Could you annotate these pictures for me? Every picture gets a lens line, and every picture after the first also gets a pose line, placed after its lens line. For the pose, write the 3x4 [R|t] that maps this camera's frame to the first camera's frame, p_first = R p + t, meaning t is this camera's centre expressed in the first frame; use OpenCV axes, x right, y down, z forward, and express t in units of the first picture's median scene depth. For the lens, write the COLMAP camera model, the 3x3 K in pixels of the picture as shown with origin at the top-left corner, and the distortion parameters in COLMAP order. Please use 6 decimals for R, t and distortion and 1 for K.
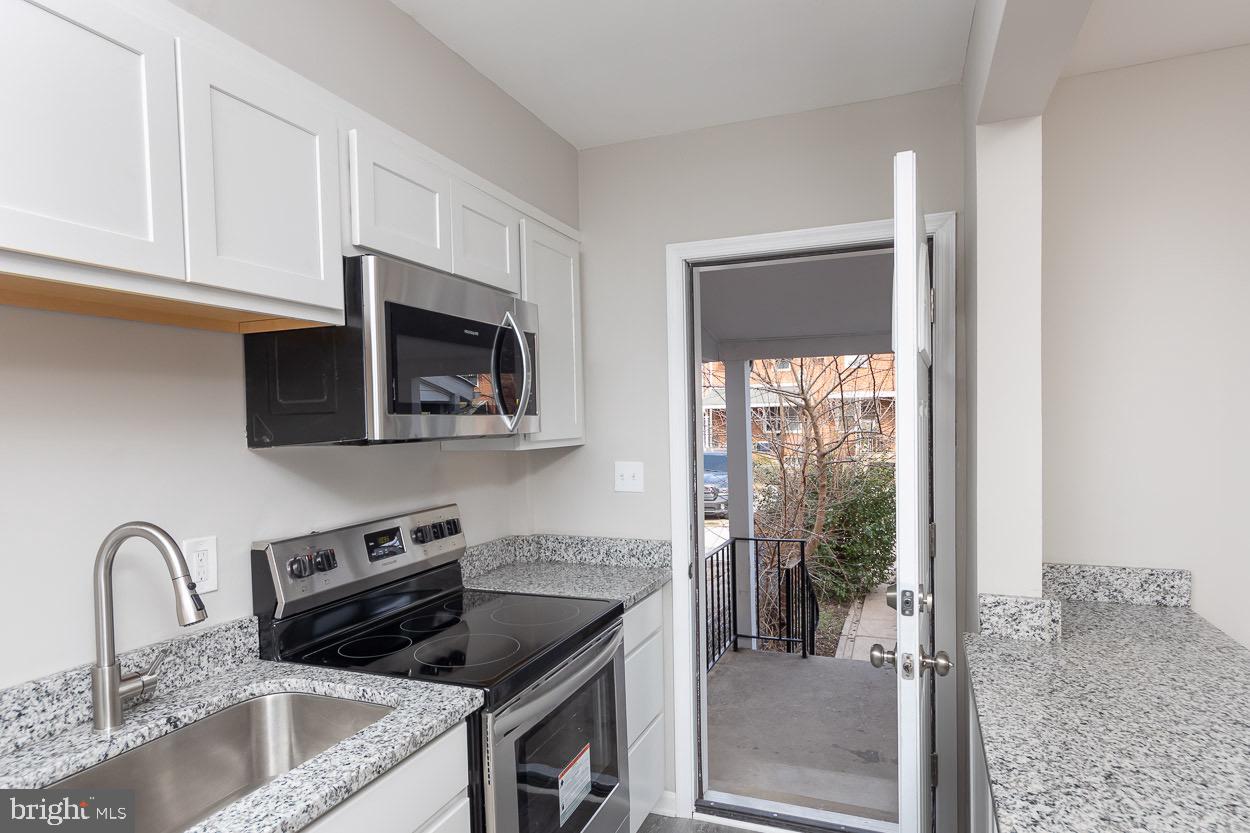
lens RADIAL K [[719.0, 0, 587.6], [0, 719.0, 446.2], [0, 0, 1]] dist [0.001814, 0.002895]
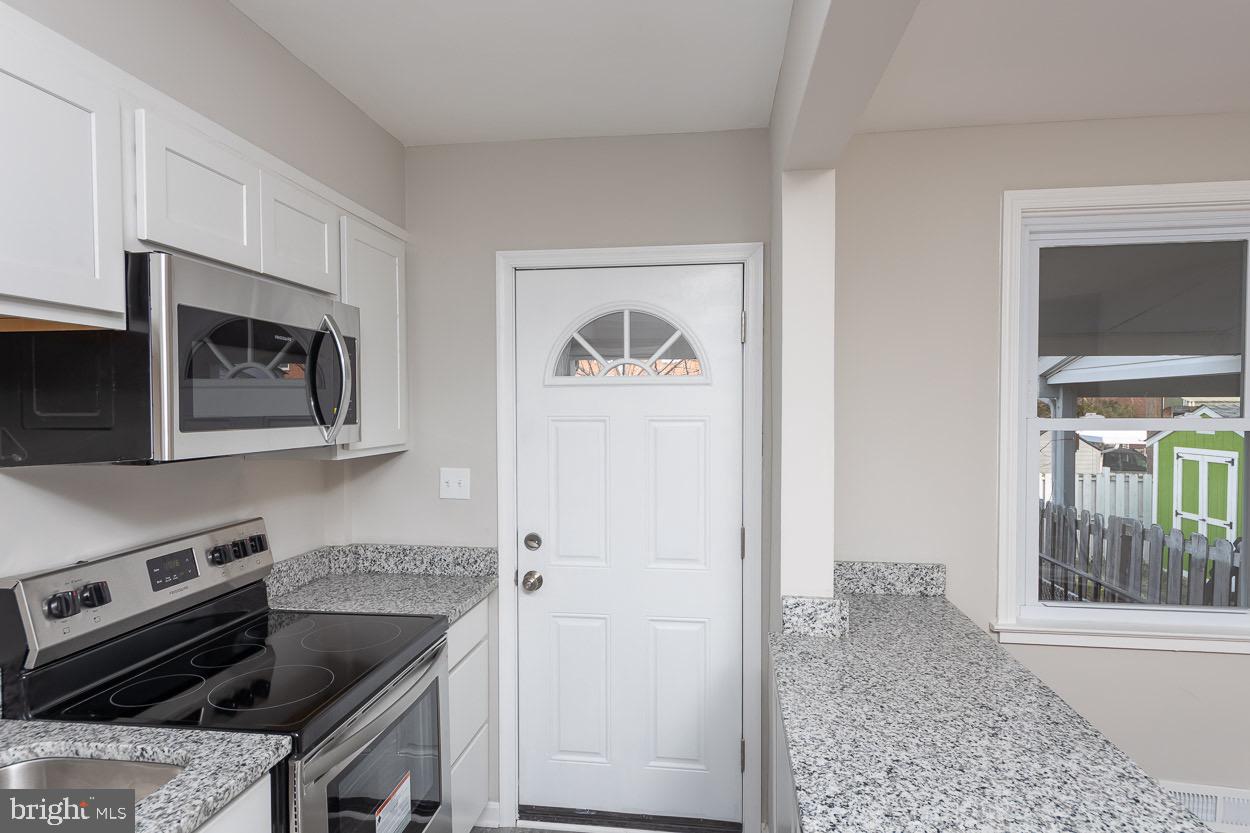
lens RADIAL K [[719.0, 0, 595.0], [0, 719.0, 421.8], [0, 0, 1]] dist [0.001814, 0.002895]
pose [[0.968398, 0.012035, 0.249121, -0.003789], [-0.008350, 0.999840, -0.015847, -0.040352], [-0.249272, 0.013266, 0.968343, 0.015771]]
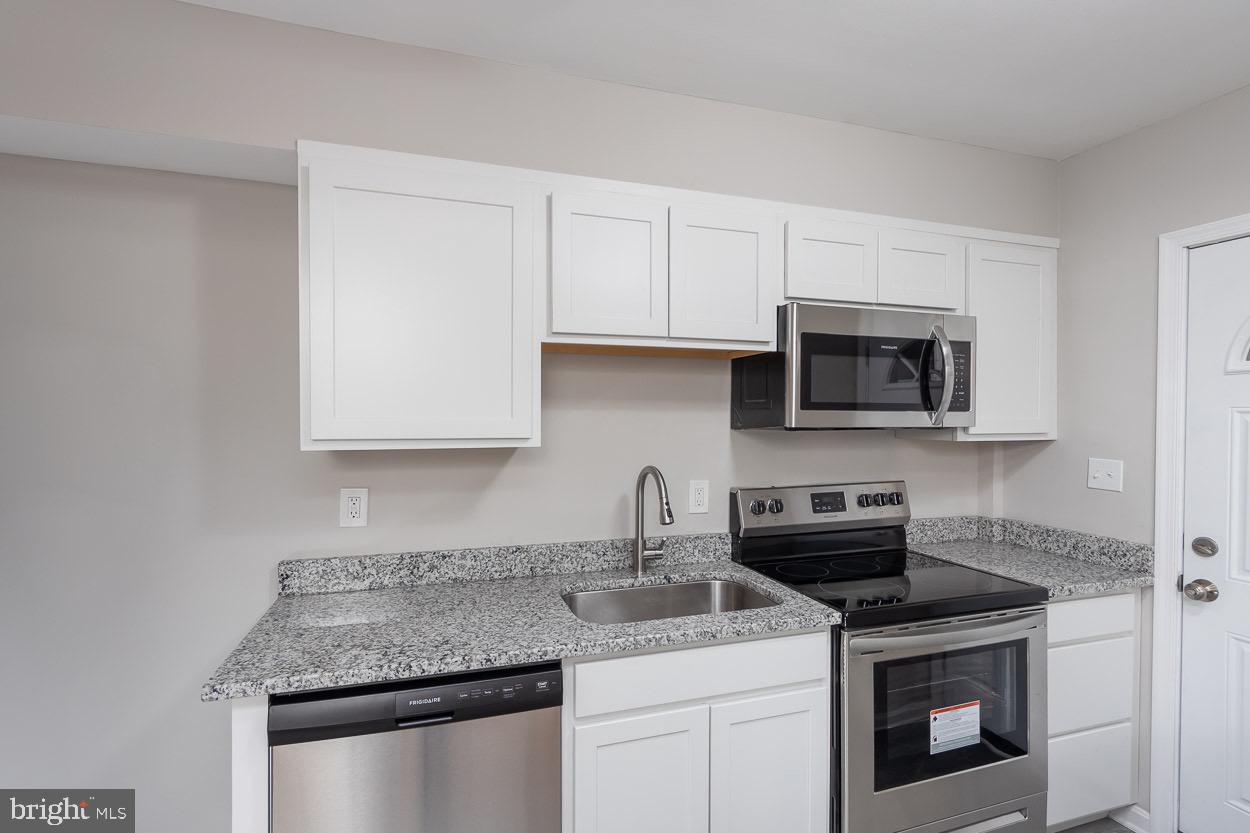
lens RADIAL K [[572.3, 0, 634.5], [0, 572.3, 426.9], [0, 0, 1]] dist [0.003140, 0.000154]
pose [[0.660211, 0.035194, -0.750255, 0.343527], [-0.040363, 0.999121, 0.011350, -0.007245], [0.749995, 0.022790, 0.661051, -0.013041]]
